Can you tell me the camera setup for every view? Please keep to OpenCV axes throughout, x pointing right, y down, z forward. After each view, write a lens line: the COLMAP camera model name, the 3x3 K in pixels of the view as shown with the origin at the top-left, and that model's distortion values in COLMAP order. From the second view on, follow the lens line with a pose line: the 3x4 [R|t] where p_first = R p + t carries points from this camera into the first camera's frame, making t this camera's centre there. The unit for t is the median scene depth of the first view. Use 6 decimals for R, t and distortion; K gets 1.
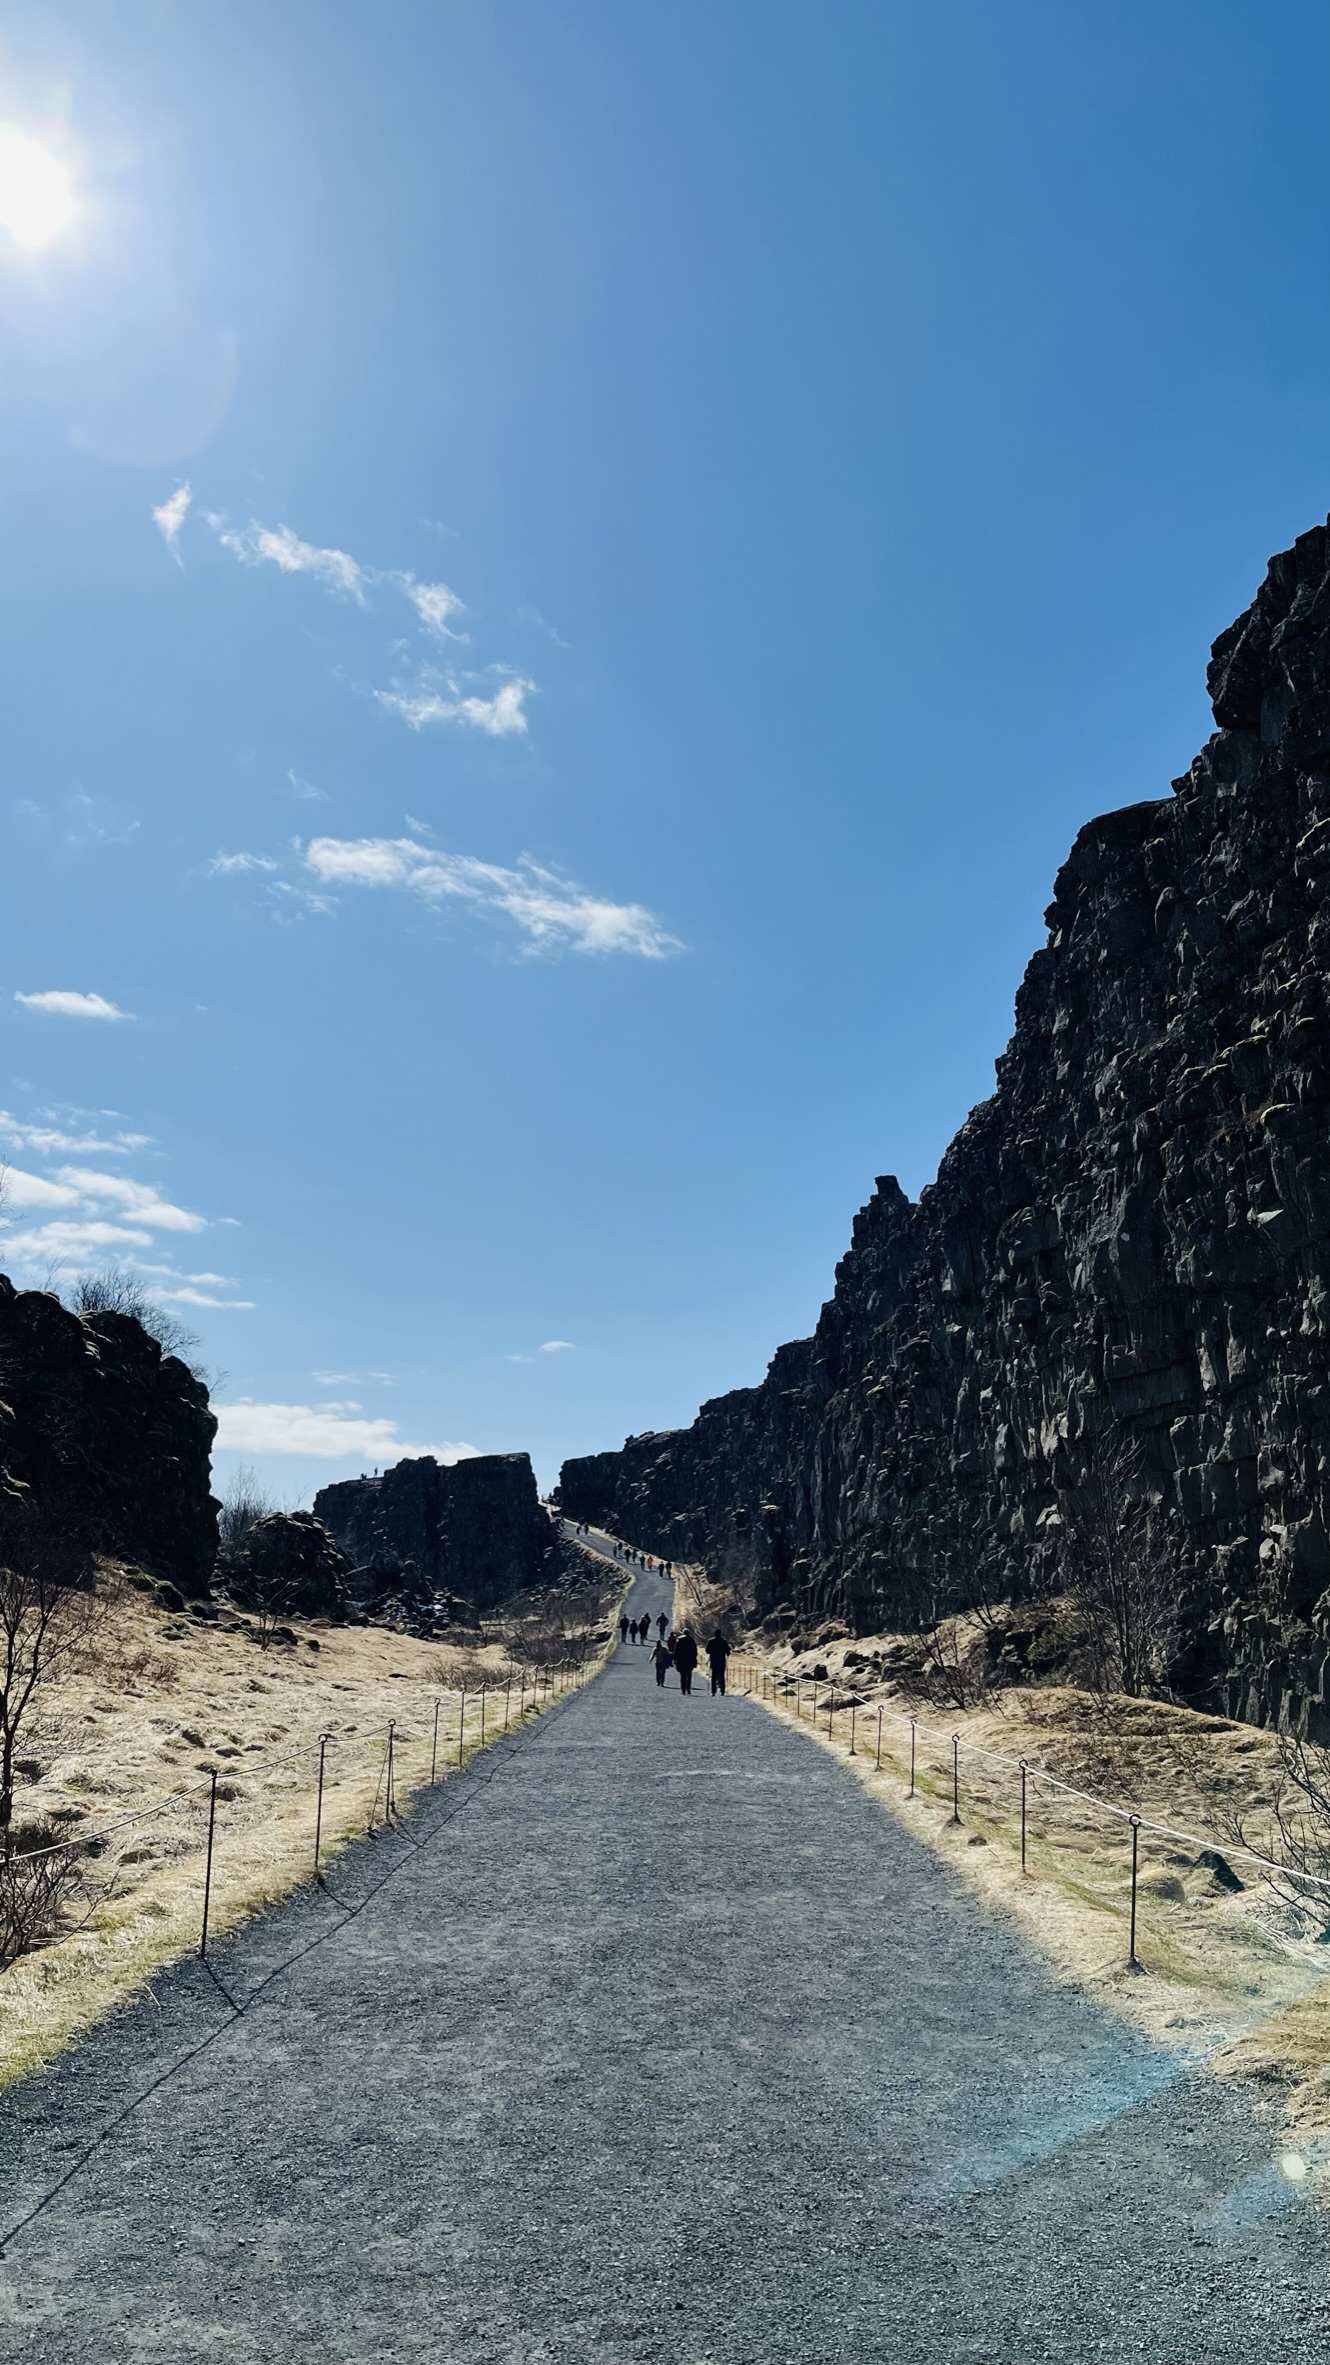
lens RADIAL K [[1745.1, 0, 649.3], [0, 1745.1, 1157.8], [0, 0, 1]] dist [0.055351, -0.004128]
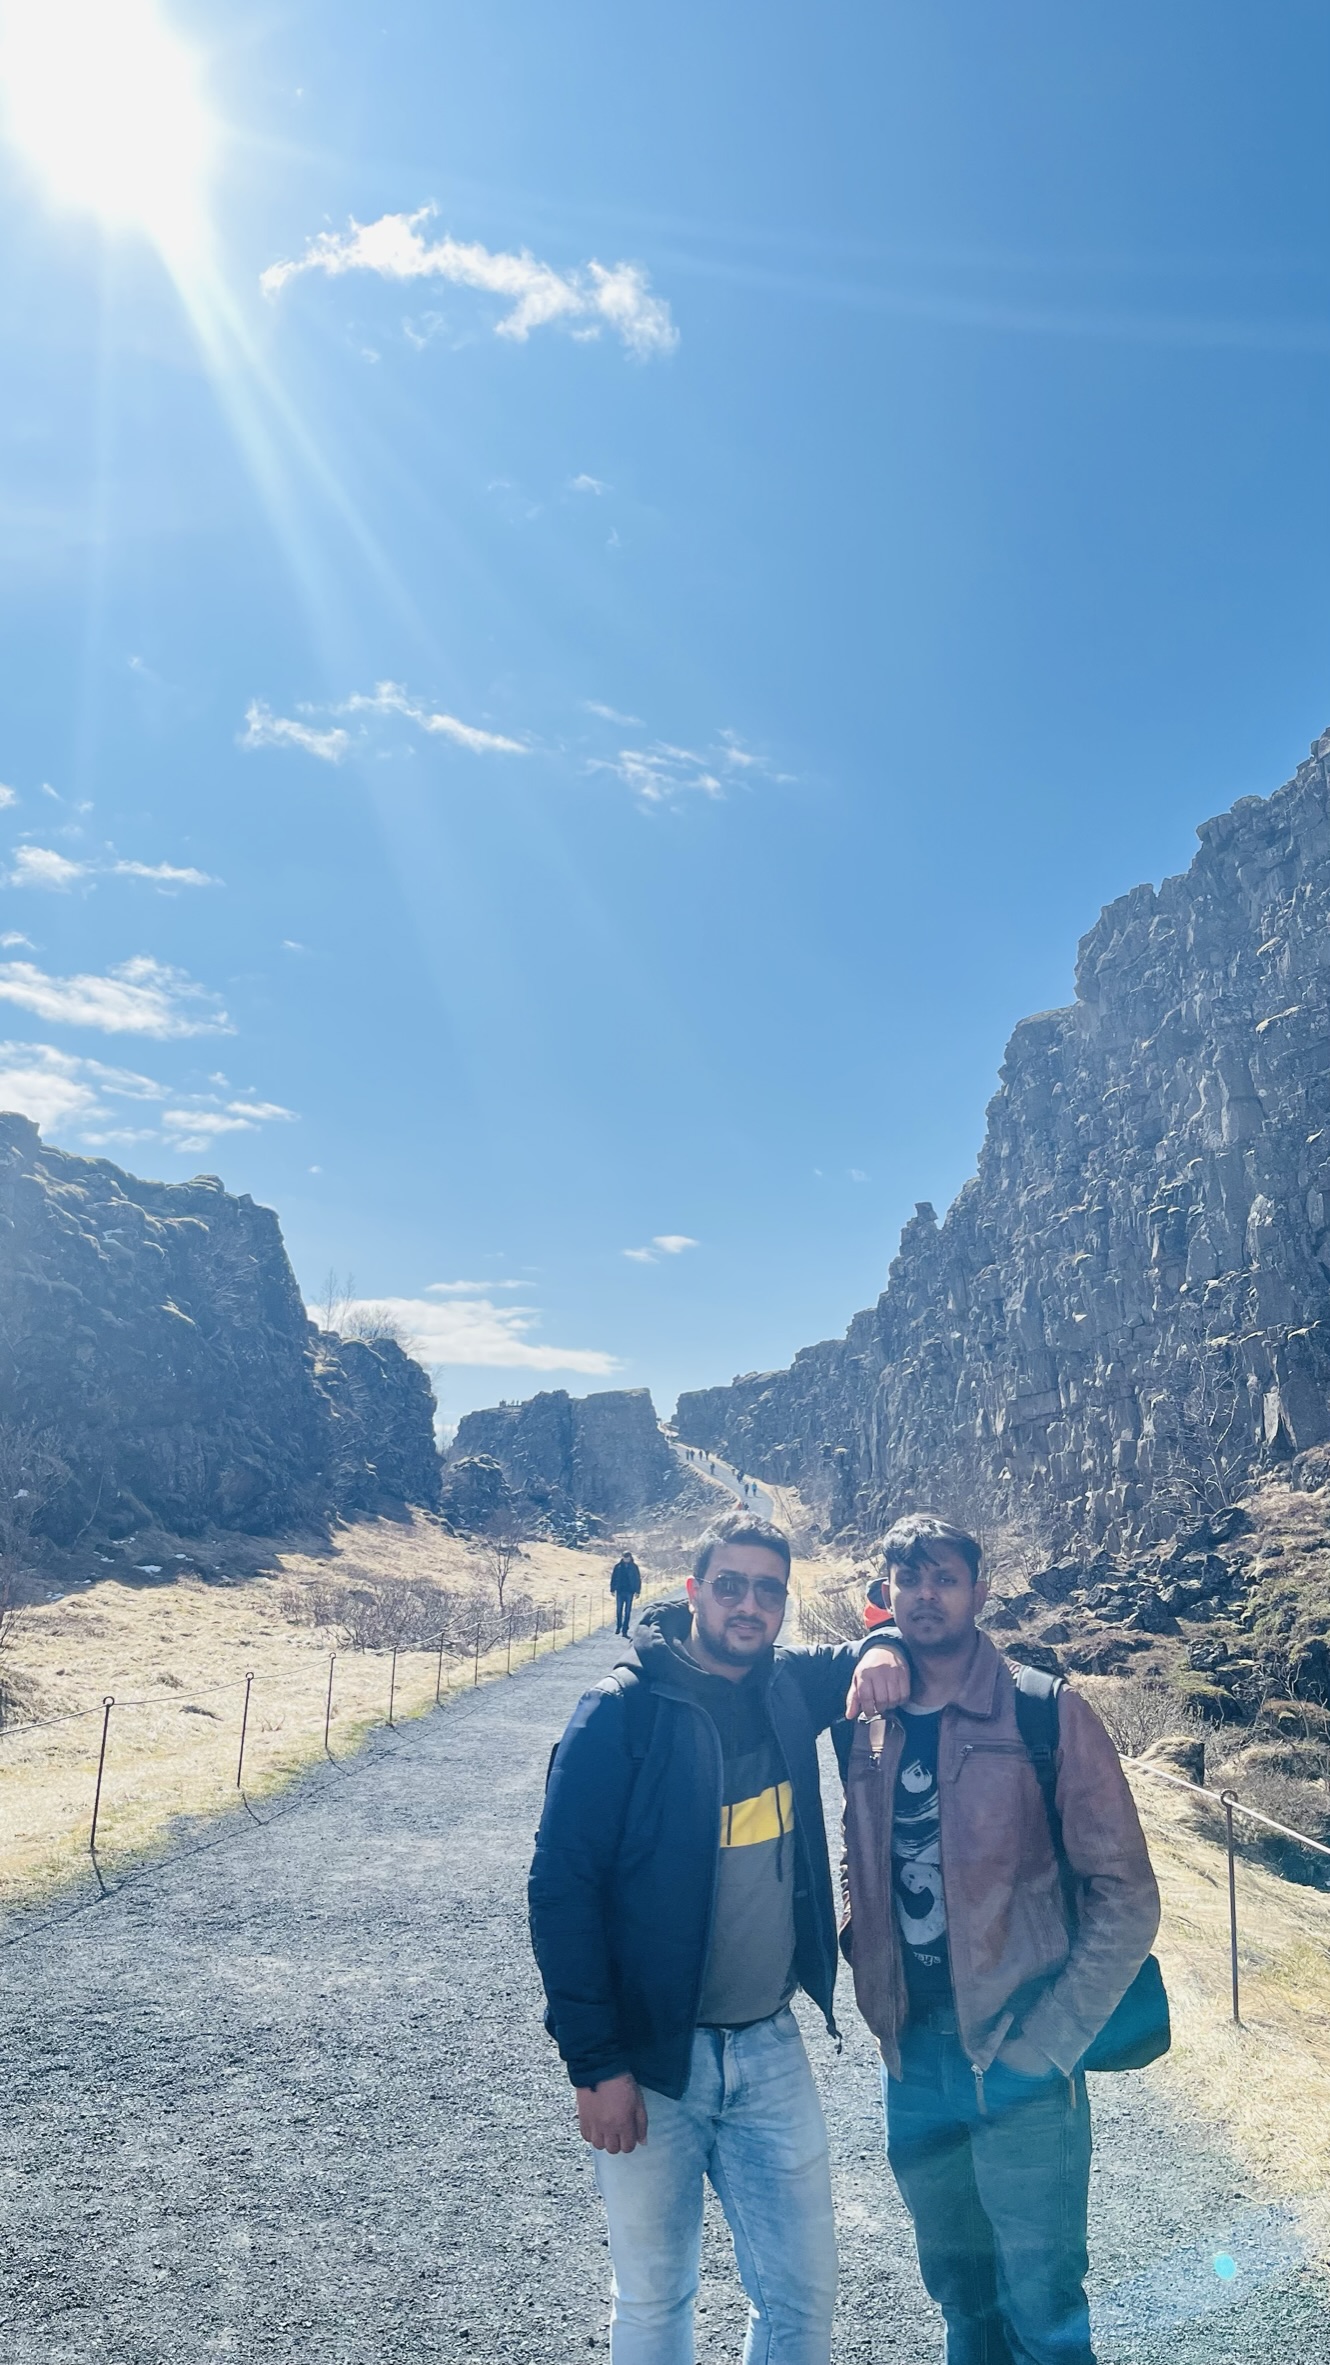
lens RADIAL K [[1745.1, 0, 660.0], [0, 1745.1, 1169.0], [0, 0, 1]] dist [0.055351, -0.004128]
pose [[0.998196, -0.006658, -0.059665, 0.016166], [0.009950, 0.998435, 0.055034, -0.083521], [0.059205, -0.055529, 0.996700, -0.292762]]
